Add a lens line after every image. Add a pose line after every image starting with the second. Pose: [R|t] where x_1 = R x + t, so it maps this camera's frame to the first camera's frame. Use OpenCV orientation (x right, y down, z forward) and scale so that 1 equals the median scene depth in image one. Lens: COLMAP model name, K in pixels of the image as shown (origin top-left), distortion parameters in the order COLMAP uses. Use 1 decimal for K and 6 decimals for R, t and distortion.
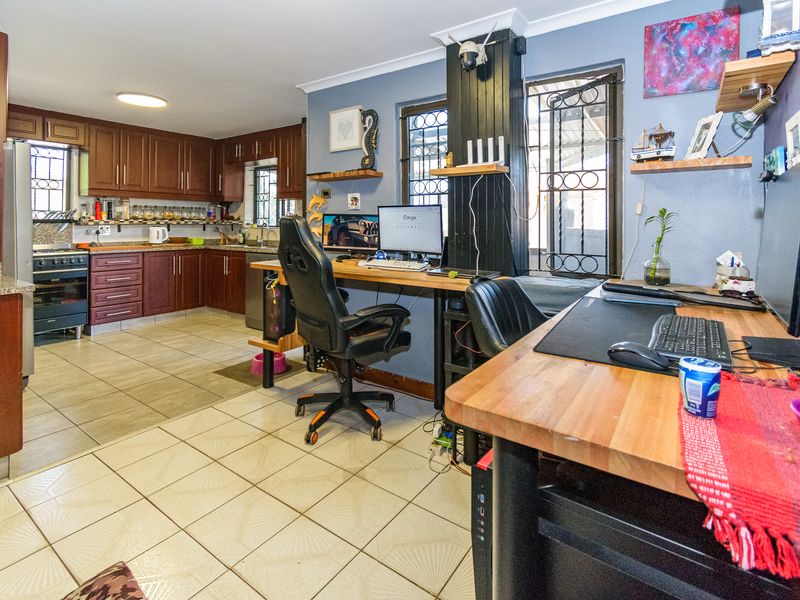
lens RADIAL K [[410.0, 0, 413.6], [0, 410.0, 243.0], [0, 0, 1]] dist [-0.017808, -0.001862]
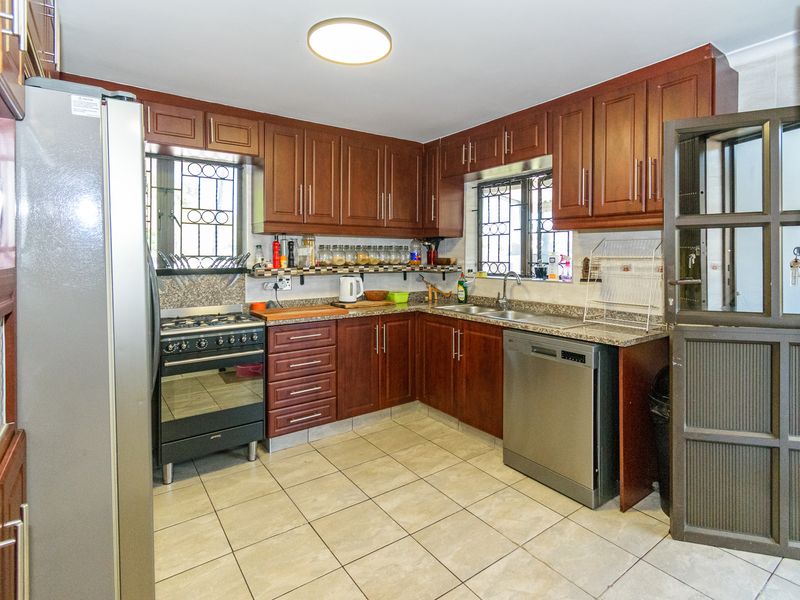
lens RADIAL K [[410.0, 0, 398.4], [0, 410.0, 296.6], [0, 0, 1]] dist [-0.017808, -0.001862]
pose [[0.936089, 0.030619, -0.350428, -0.328981], [-0.011259, 0.998302, 0.057151, -0.048484], [0.351583, -0.049553, 0.934844, 0.407808]]
